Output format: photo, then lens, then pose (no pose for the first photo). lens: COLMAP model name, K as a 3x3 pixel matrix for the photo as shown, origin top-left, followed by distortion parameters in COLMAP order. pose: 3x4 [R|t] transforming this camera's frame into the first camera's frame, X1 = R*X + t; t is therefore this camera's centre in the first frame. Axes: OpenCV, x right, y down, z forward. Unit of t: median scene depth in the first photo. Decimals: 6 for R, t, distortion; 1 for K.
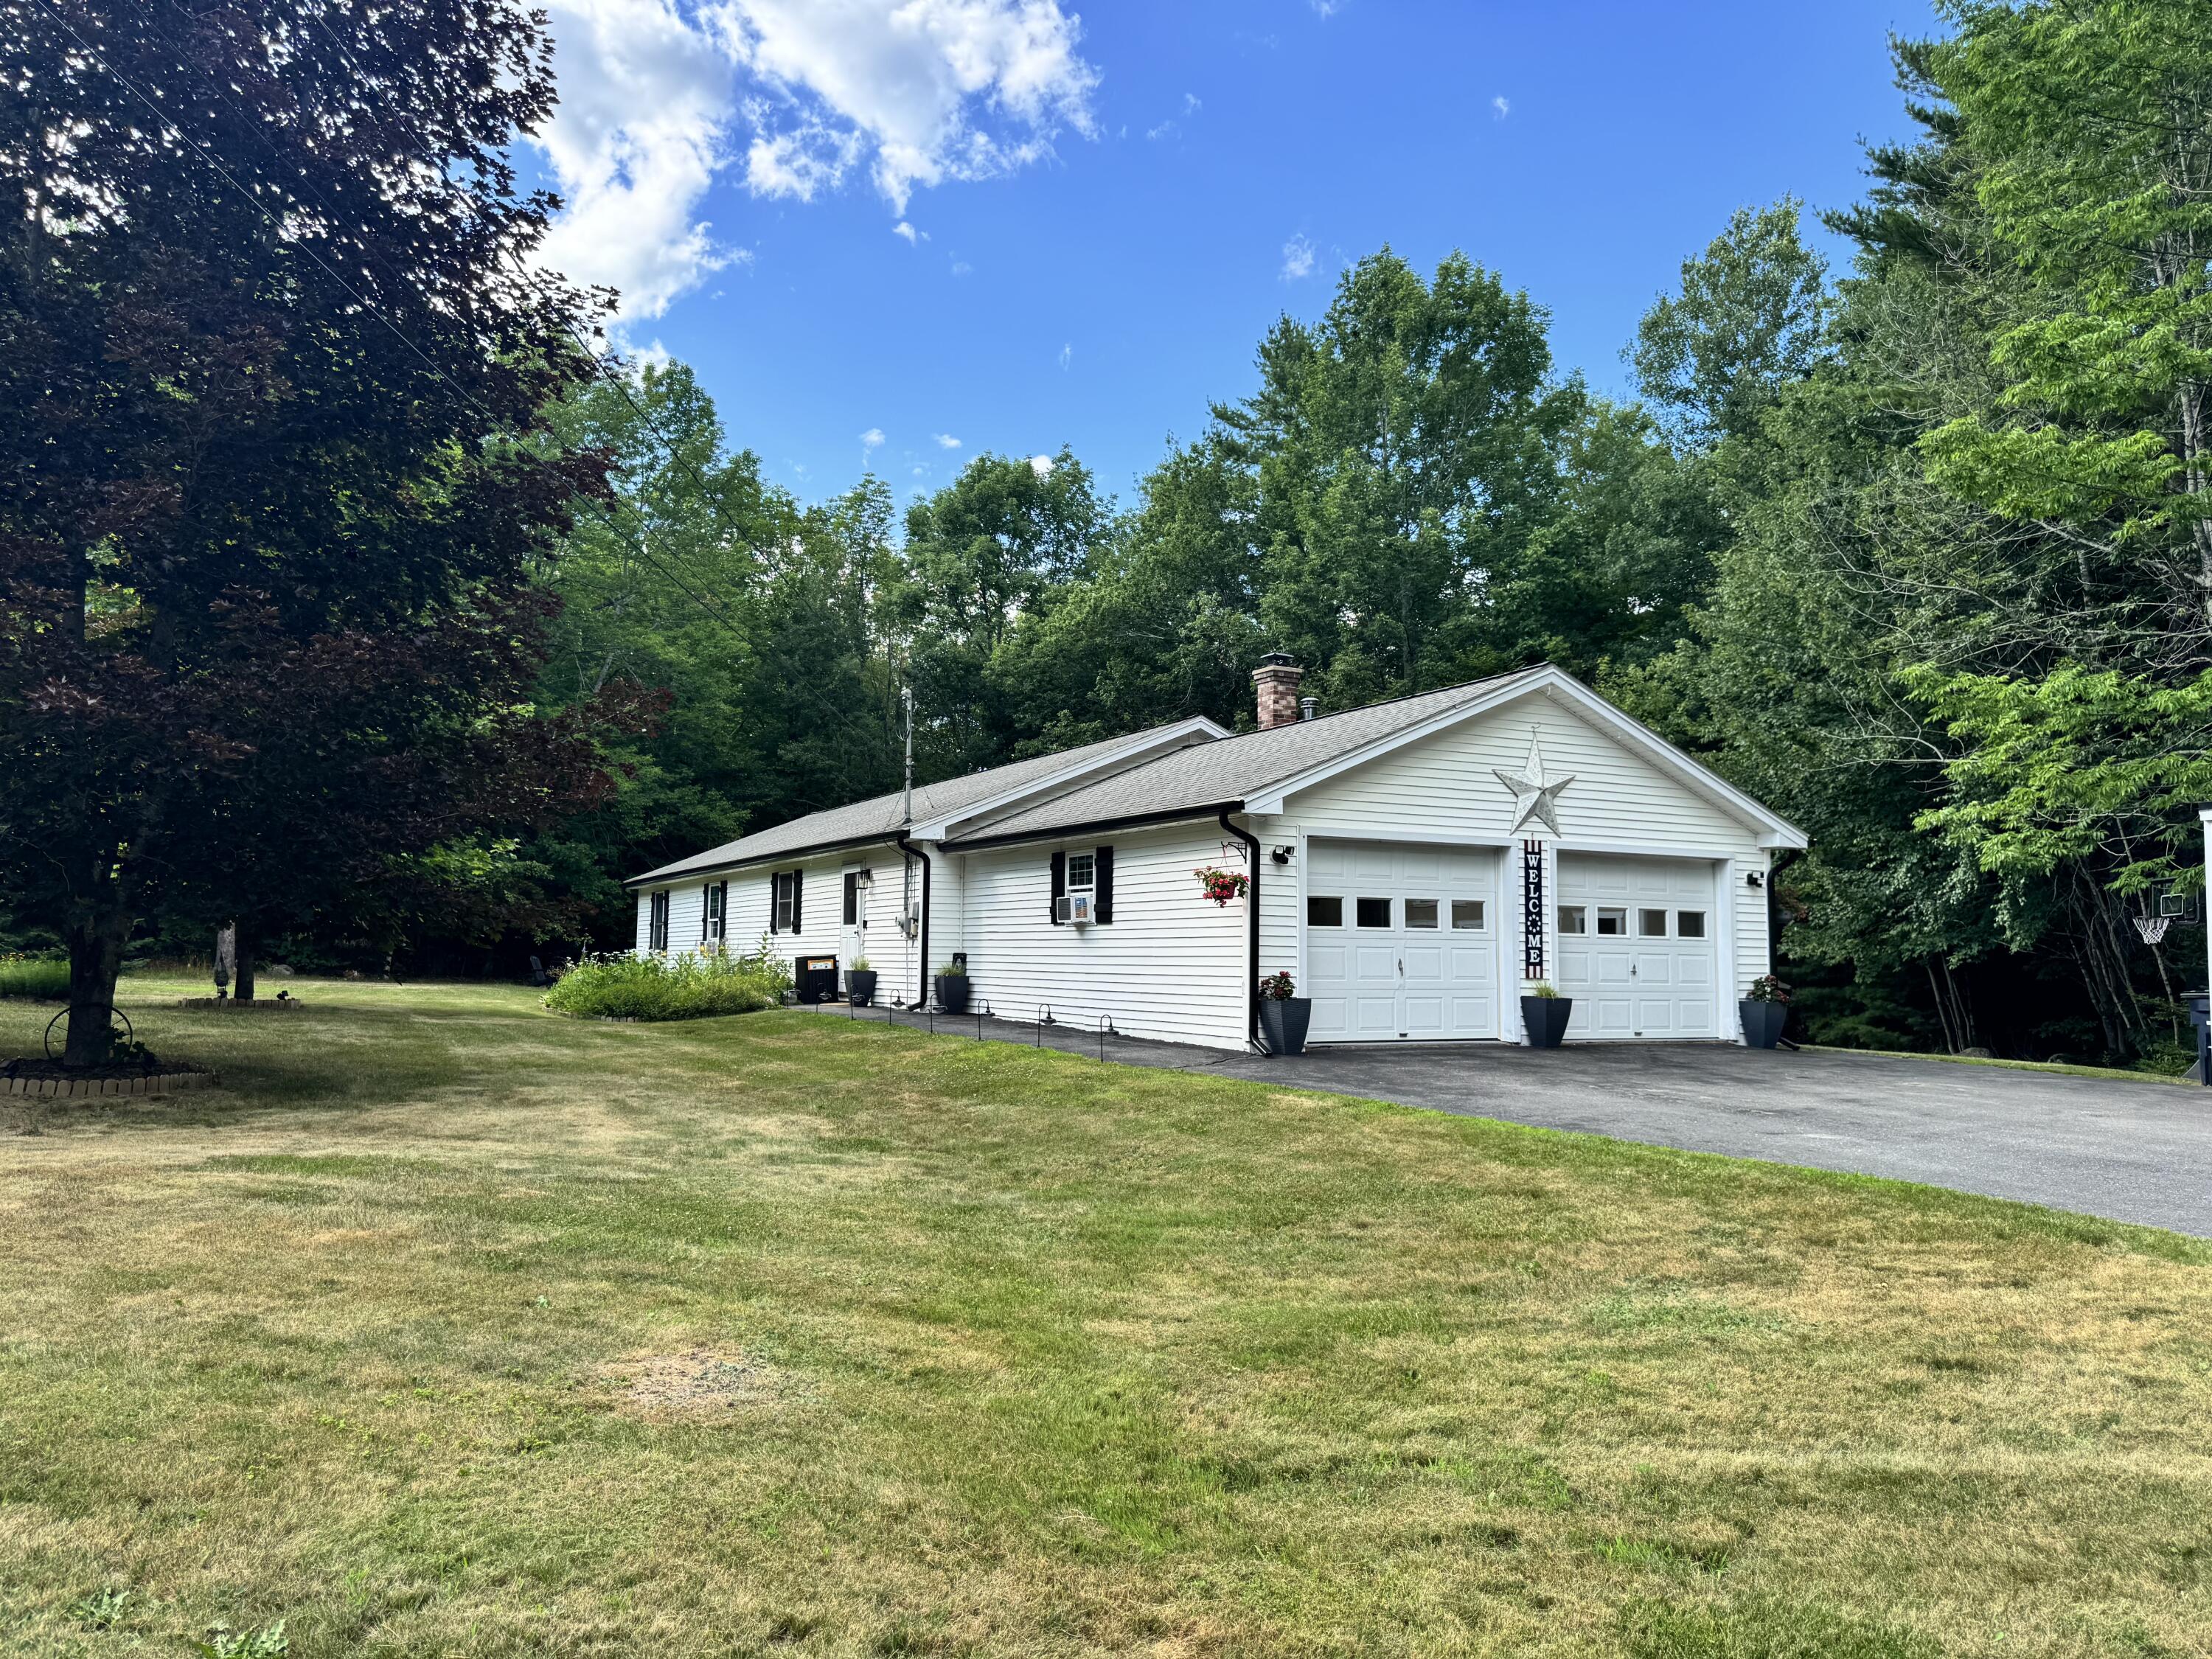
lens RADIAL K [[1548.1, 0, 1100.5], [0, 1548.1, 828.8], [0, 0, 1]] dist [0.155770, -0.257975]
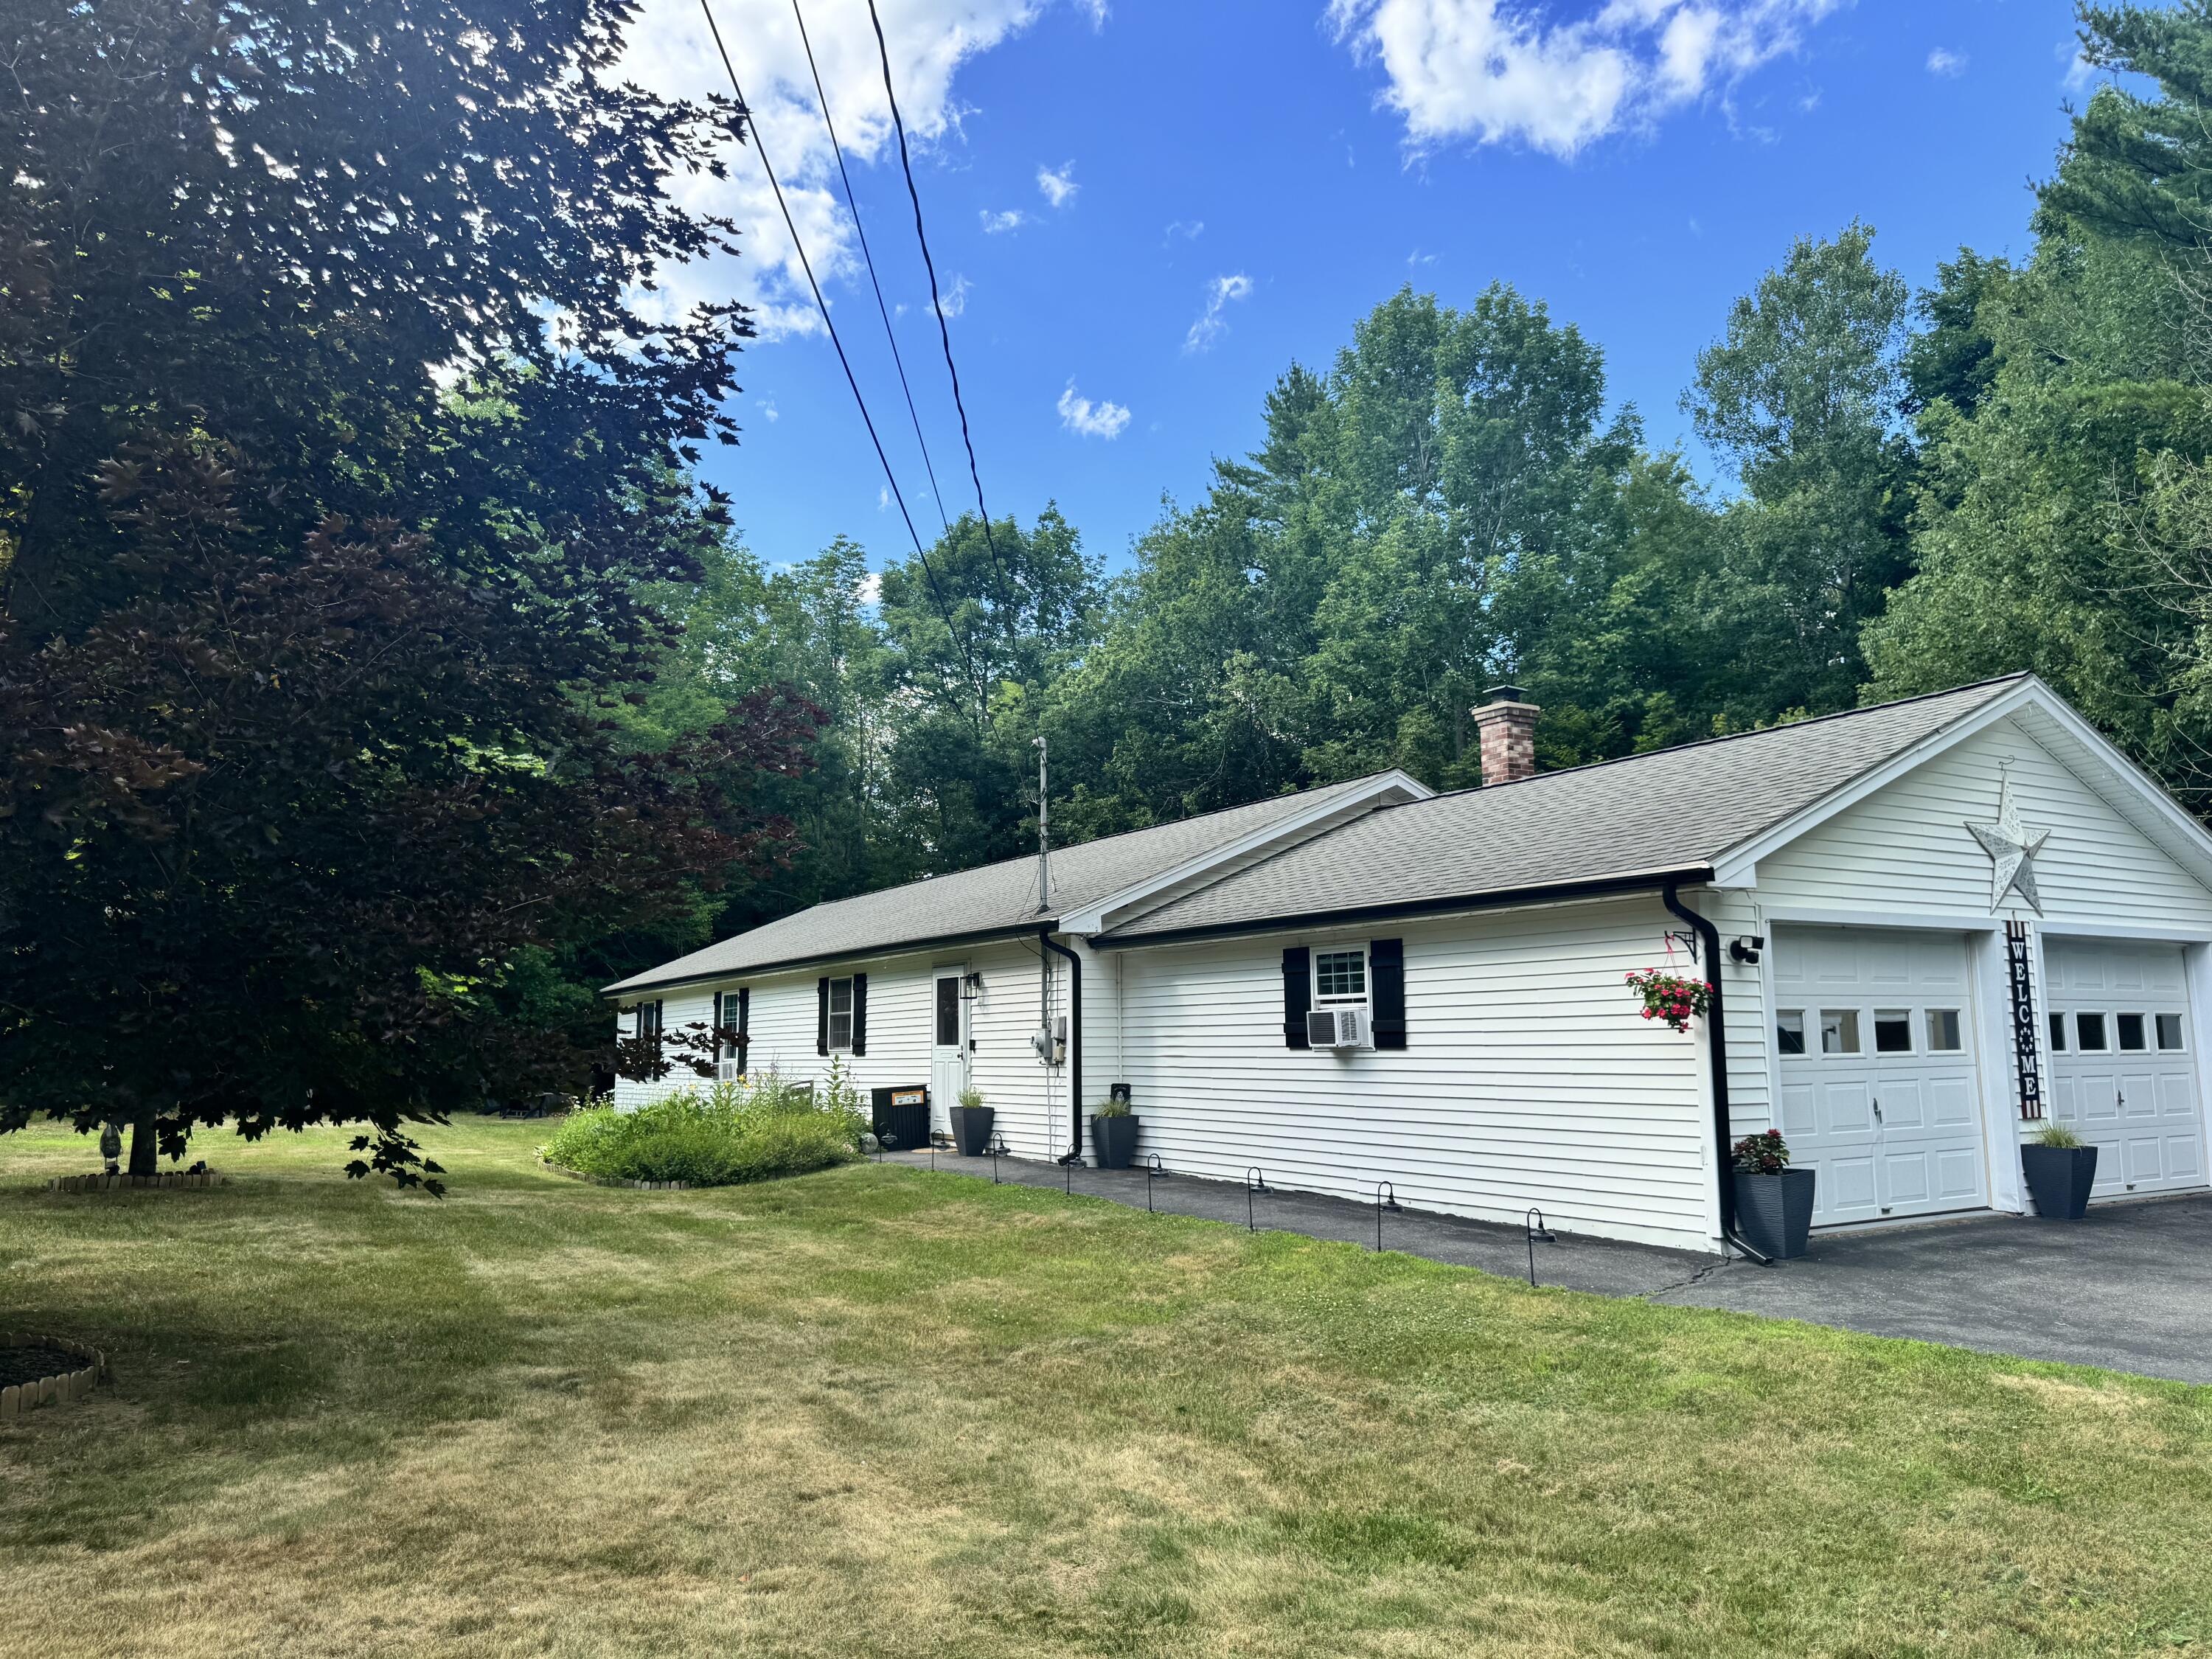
lens RADIAL K [[1545.6, 0, 1110.8], [0, 1545.6, 838.8], [0, 0, 1]] dist [0.119066, -0.164935]
pose [[0.998031, -0.014061, 0.061126, -0.139754], [0.017101, 0.998628, -0.049501, -0.001300], [-0.060346, 0.050449, 0.996902, 0.247315]]
